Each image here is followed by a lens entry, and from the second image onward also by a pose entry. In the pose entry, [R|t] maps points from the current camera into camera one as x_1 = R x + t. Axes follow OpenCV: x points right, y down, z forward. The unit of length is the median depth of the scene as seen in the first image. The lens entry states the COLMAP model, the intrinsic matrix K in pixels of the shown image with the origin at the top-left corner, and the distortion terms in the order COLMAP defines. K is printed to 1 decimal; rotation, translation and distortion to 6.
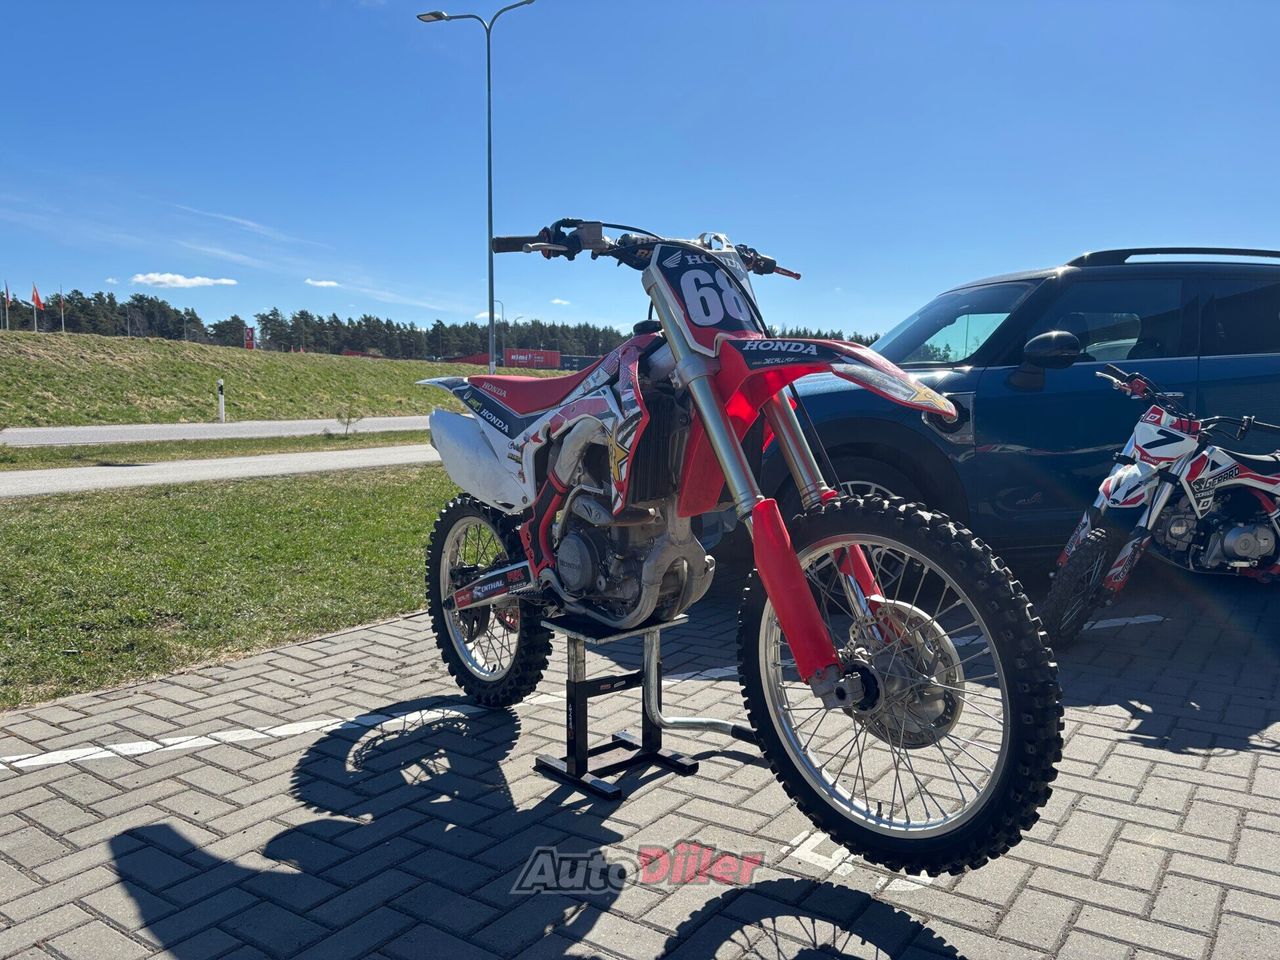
lens RADIAL K [[972.7, 0, 633.4], [0, 972.7, 471.1], [0, 0, 1]] dist [0.022451, -0.004354]
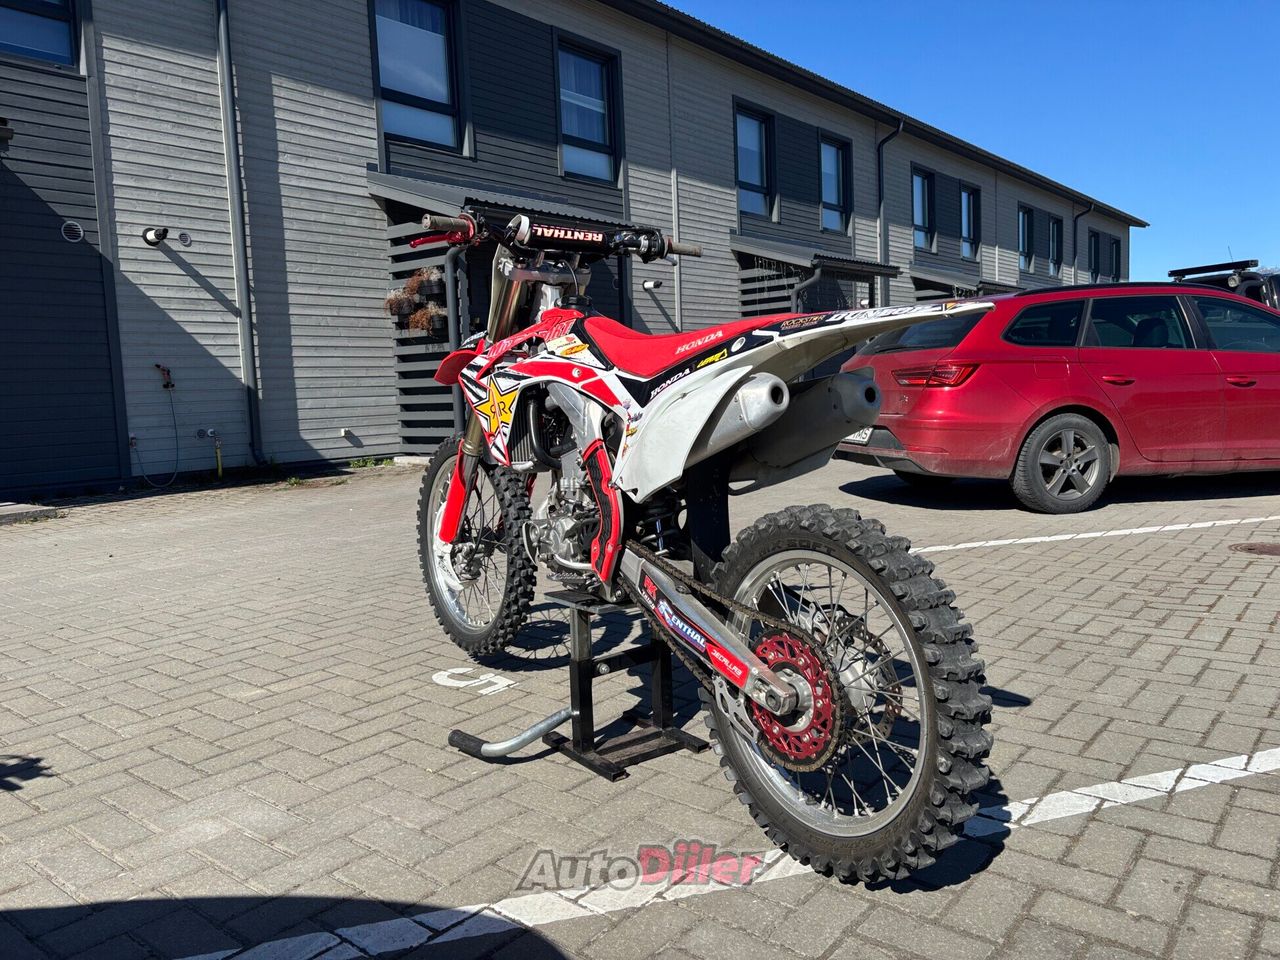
lens RADIAL K [[964.3, 0, 640.0], [0, 964.3, 480.0], [0, 0, 1]] dist [0.068674, -0.080823]
pose [[-0.998041, 0.032530, 0.053438, -0.090176], [0.041608, 0.983028, 0.178677, -0.125534], [-0.046718, 0.180551, -0.982456, 1.869289]]
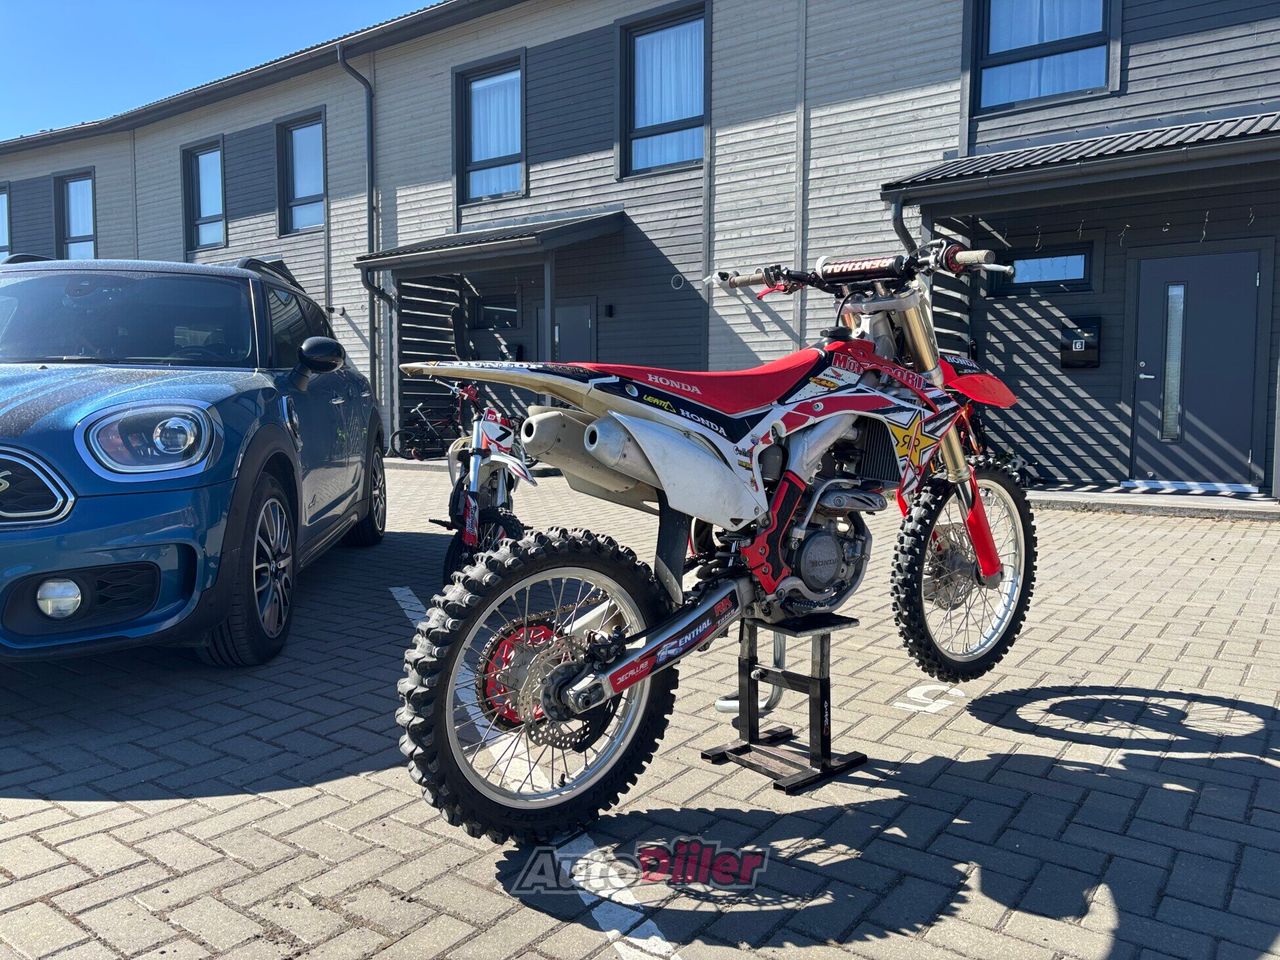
lens RADIAL K [[964.4, 0, 643.7], [0, 964.4, 479.1], [0, 0, 1]] dist [0.038460, -0.041436]
pose [[0.000865, -0.073932, 0.997263, -0.982567], [0.077951, 0.994234, 0.073640, -0.071172], [-0.996957, 0.077674, 0.006623, 1.097788]]
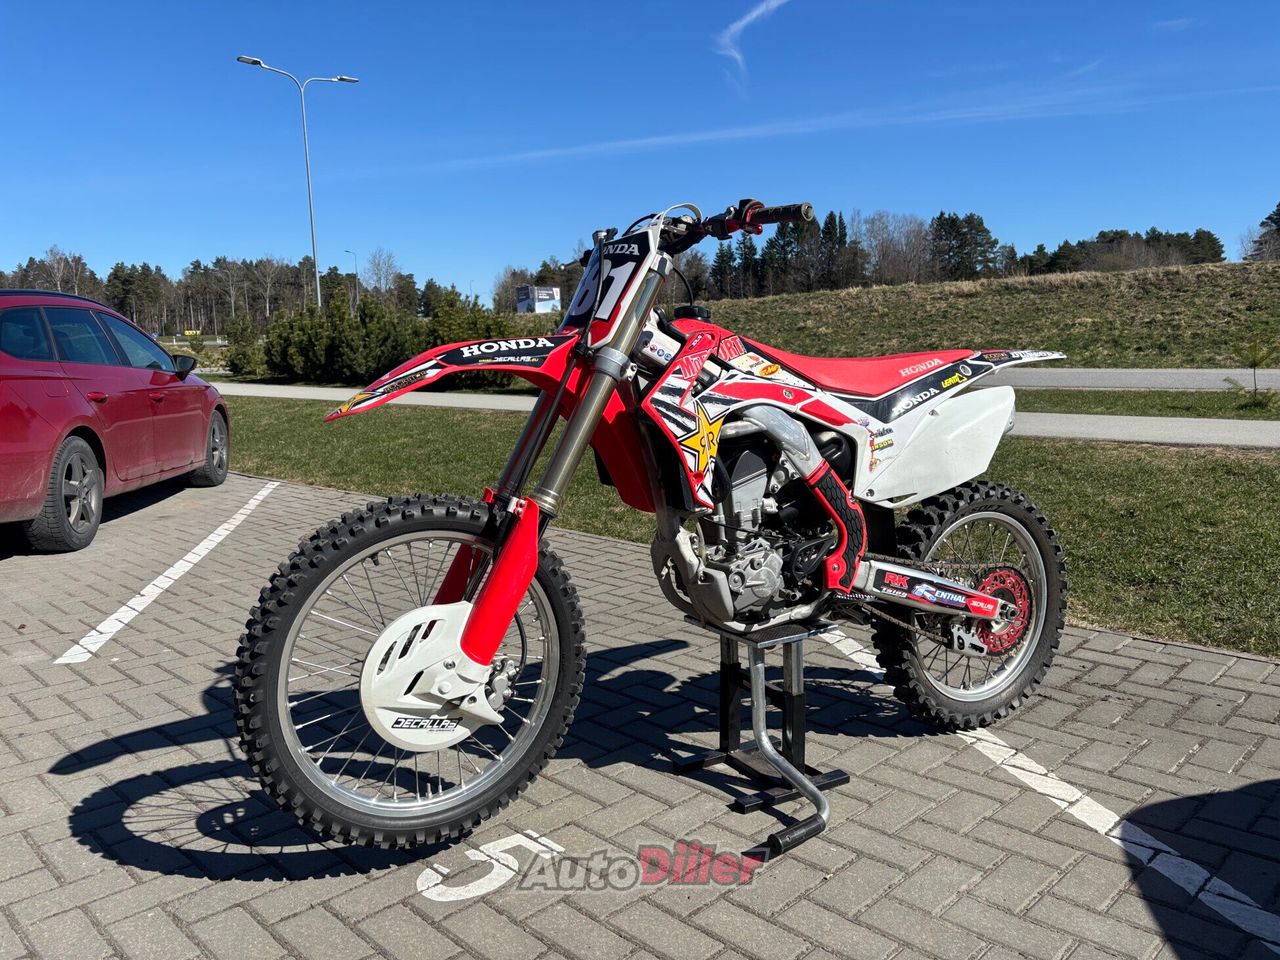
lens RADIAL K [[972.7, 0, 633.4], [0, 972.7, 471.1], [0, 0, 1]] dist [0.022451, -0.004354]
pose [[-0.159100, 0.132413, -0.978342, 0.876719], [-0.056216, 0.988142, 0.142882, -0.114260], [0.985661, 0.077731, -0.149769, 0.982325]]
